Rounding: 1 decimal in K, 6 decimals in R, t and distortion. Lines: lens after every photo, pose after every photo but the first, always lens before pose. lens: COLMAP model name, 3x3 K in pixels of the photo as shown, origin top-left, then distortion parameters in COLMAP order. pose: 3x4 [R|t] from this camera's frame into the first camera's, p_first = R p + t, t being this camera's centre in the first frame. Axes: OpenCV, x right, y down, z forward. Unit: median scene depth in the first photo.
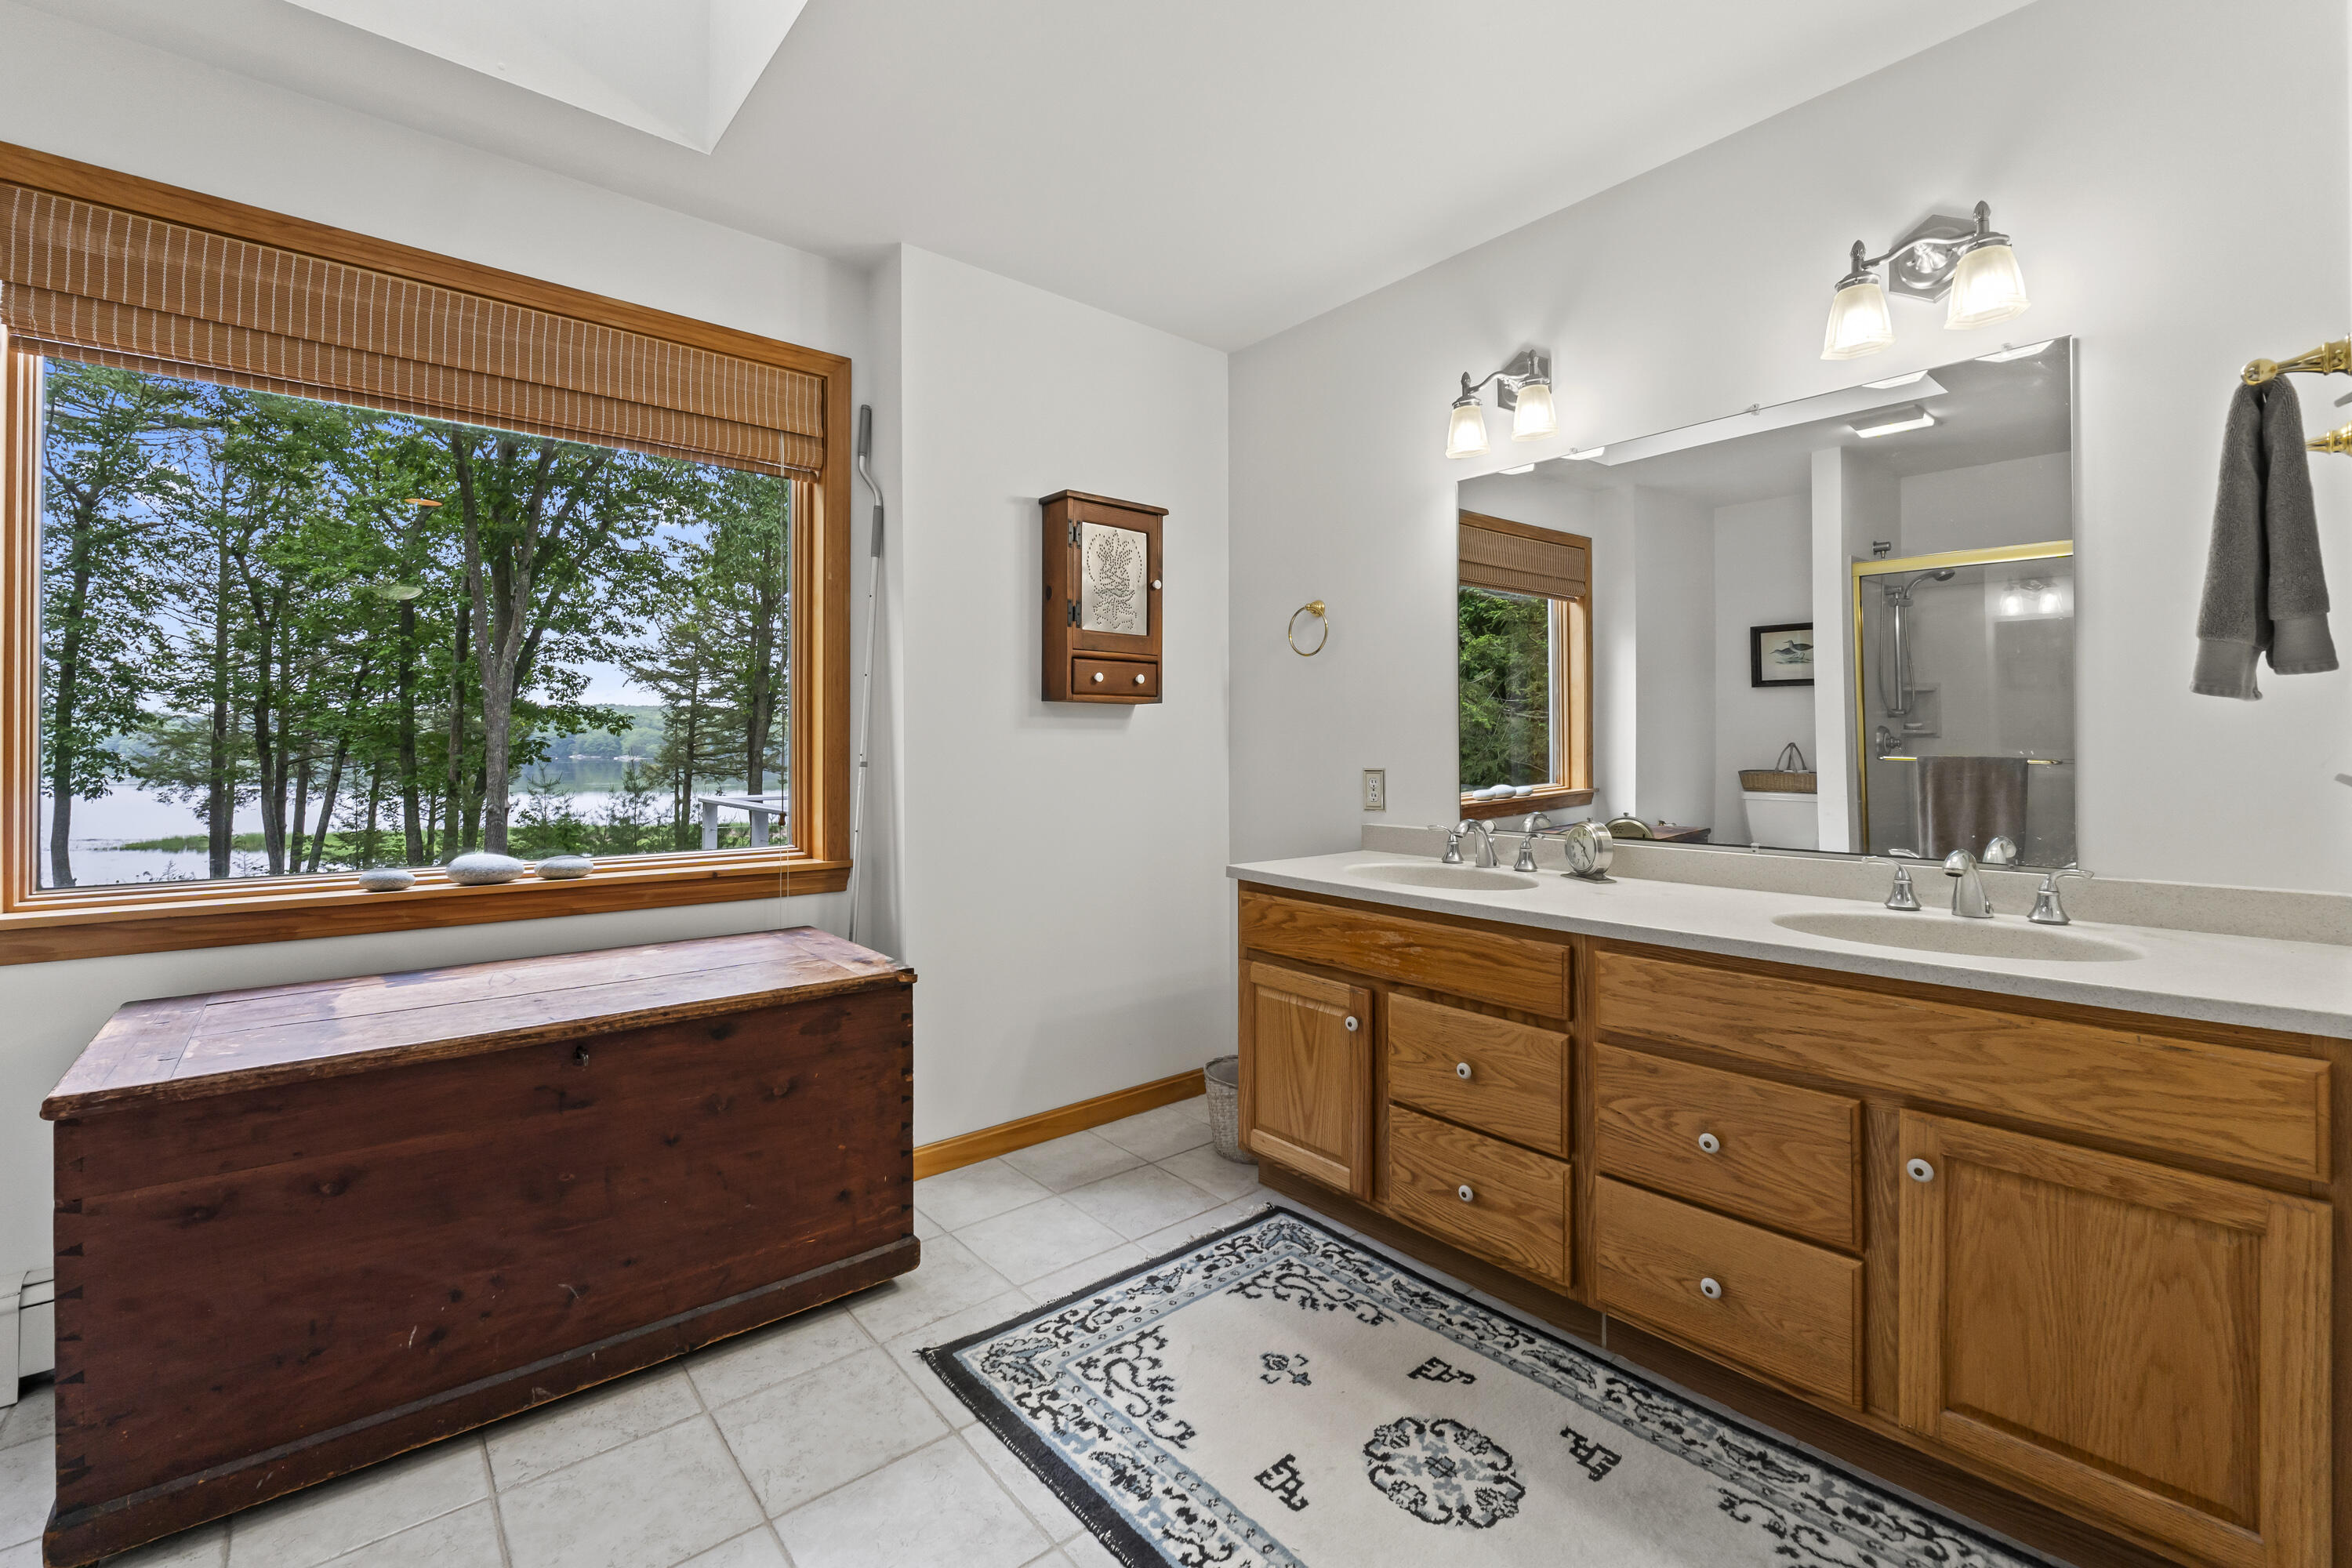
lens RADIAL K [[996.0, 0, 1169.2], [0, 996.0, 750.3], [0, 0, 1]] dist [-0.008989, -0.000478]
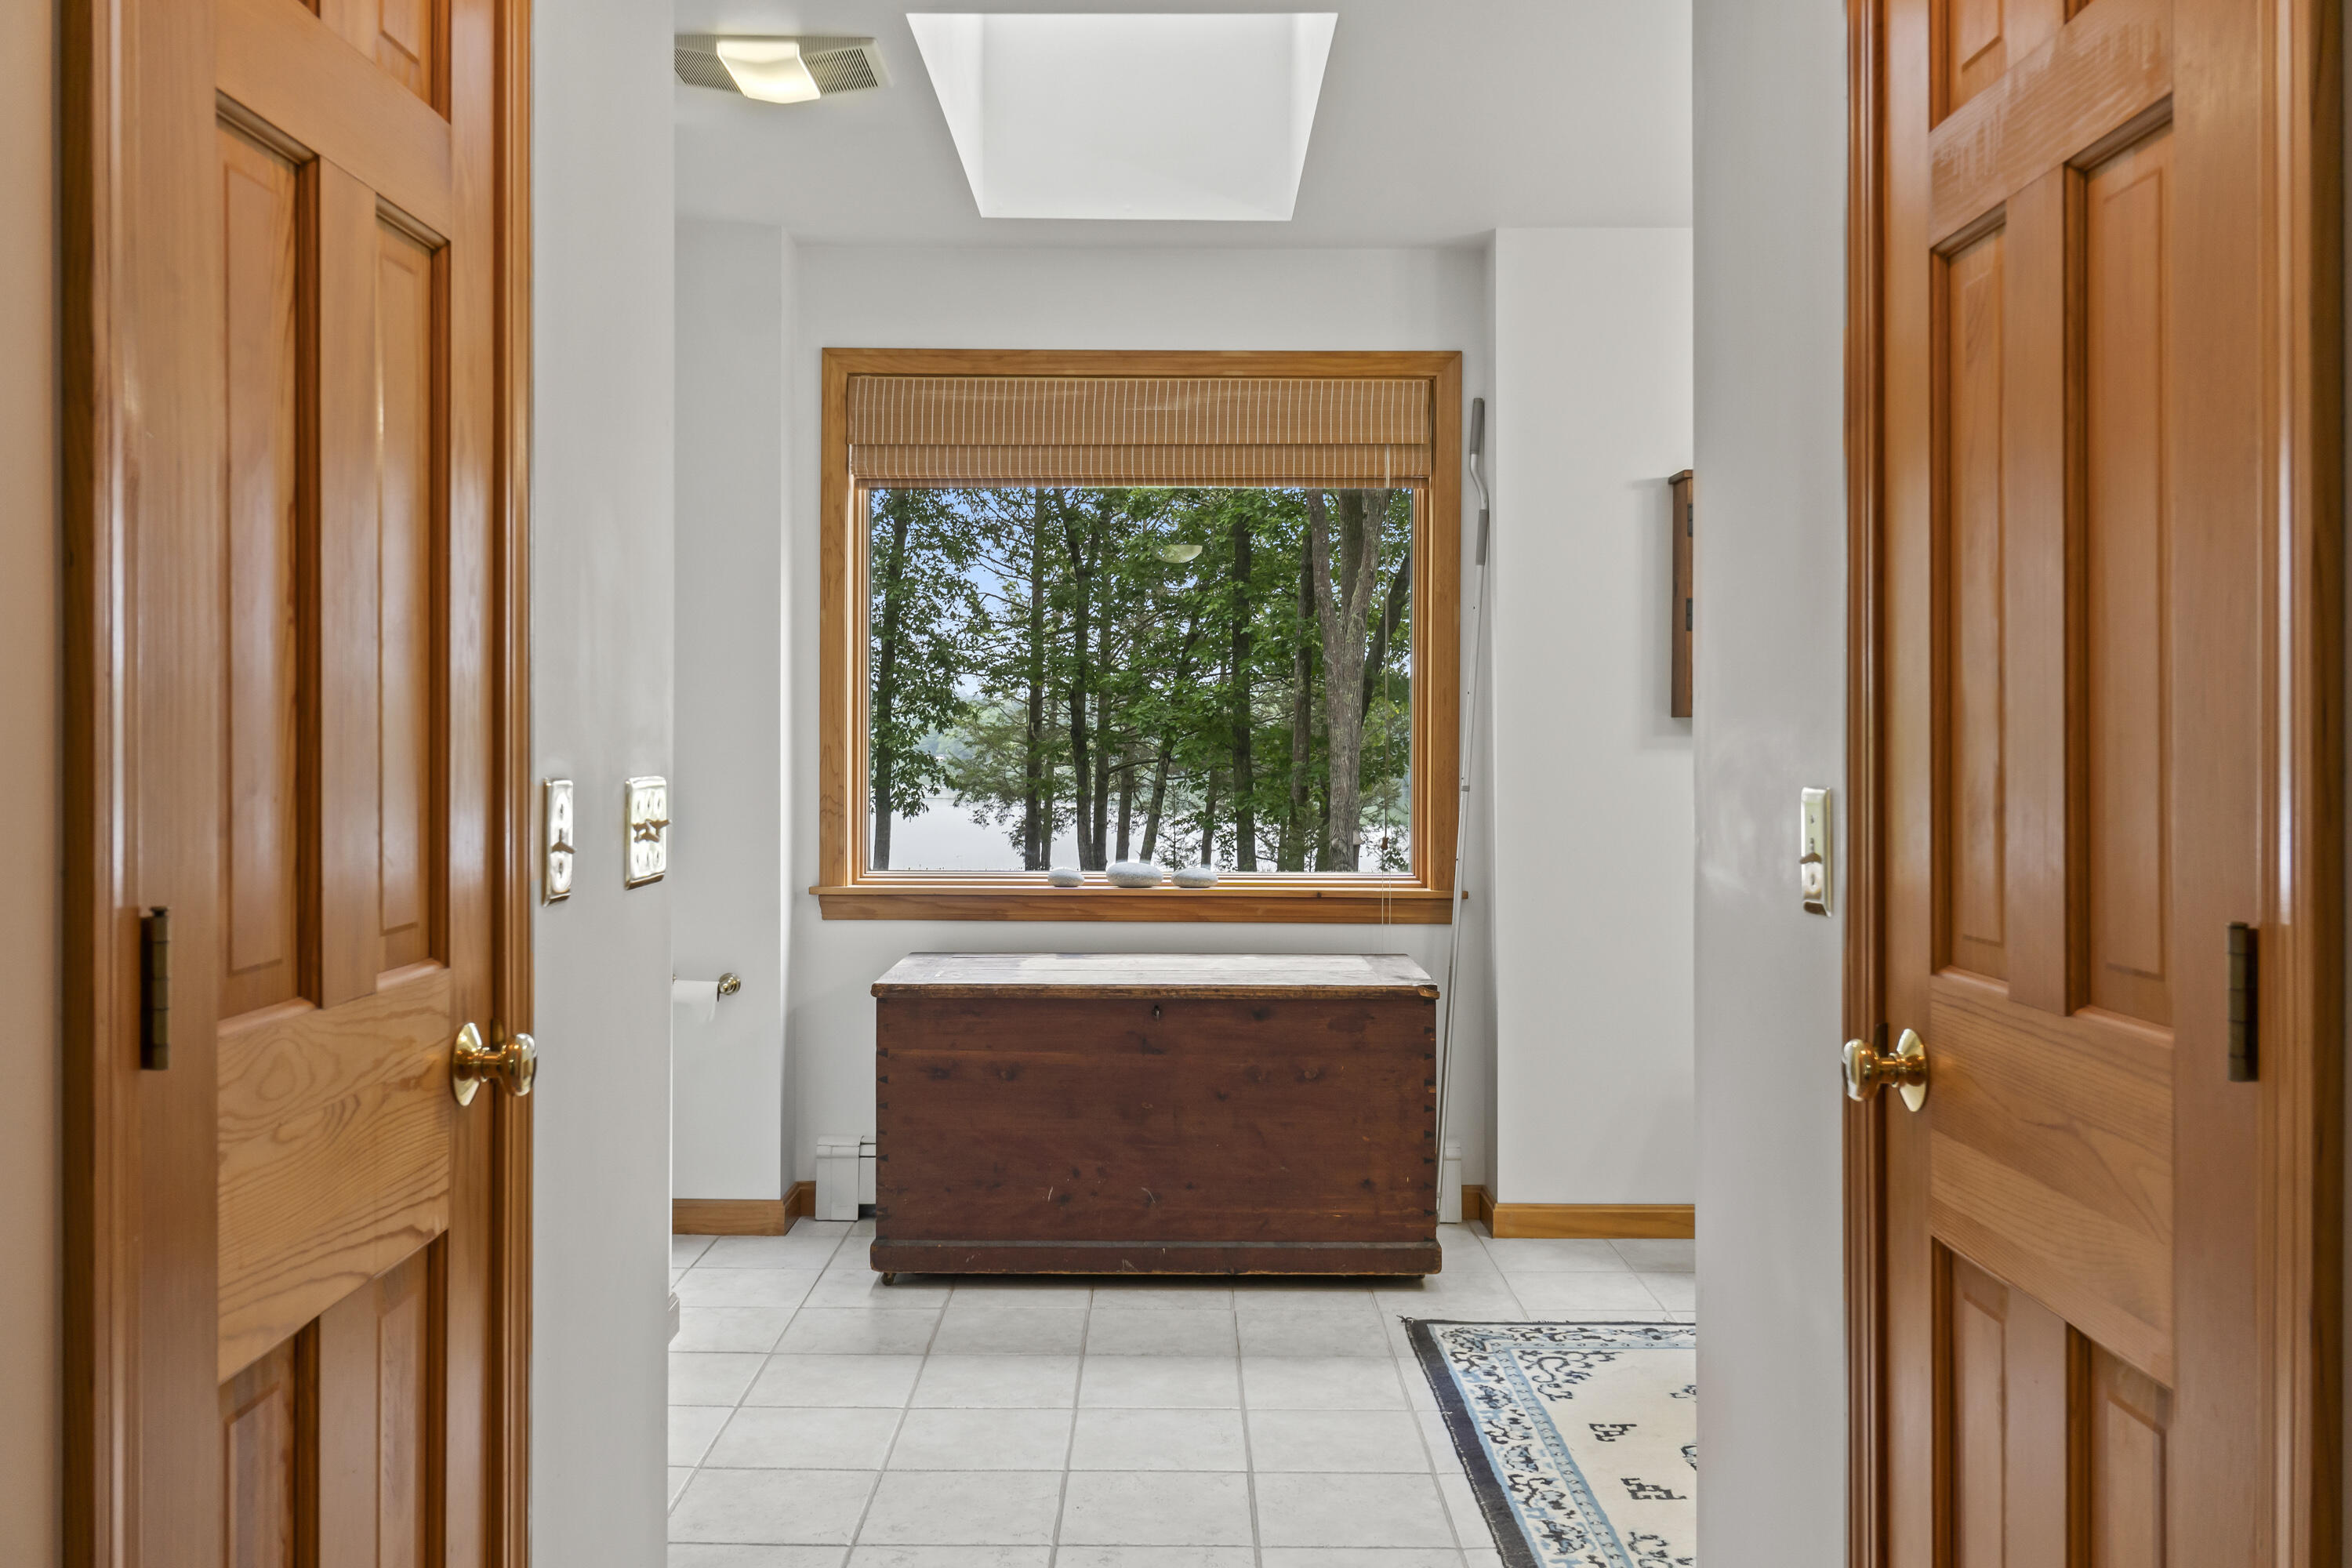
lens RADIAL K [[1973.7, 0, 1176.0], [0, 1973.7, 784.0], [0, 0, 1]] dist [0.005640, 0.001820]
pose [[0.766759, 0.013068, -0.641802, 0.624510], [-0.003273, 0.999859, 0.016448, -0.018369], [0.641926, -0.010511, 0.766694, -0.552877]]
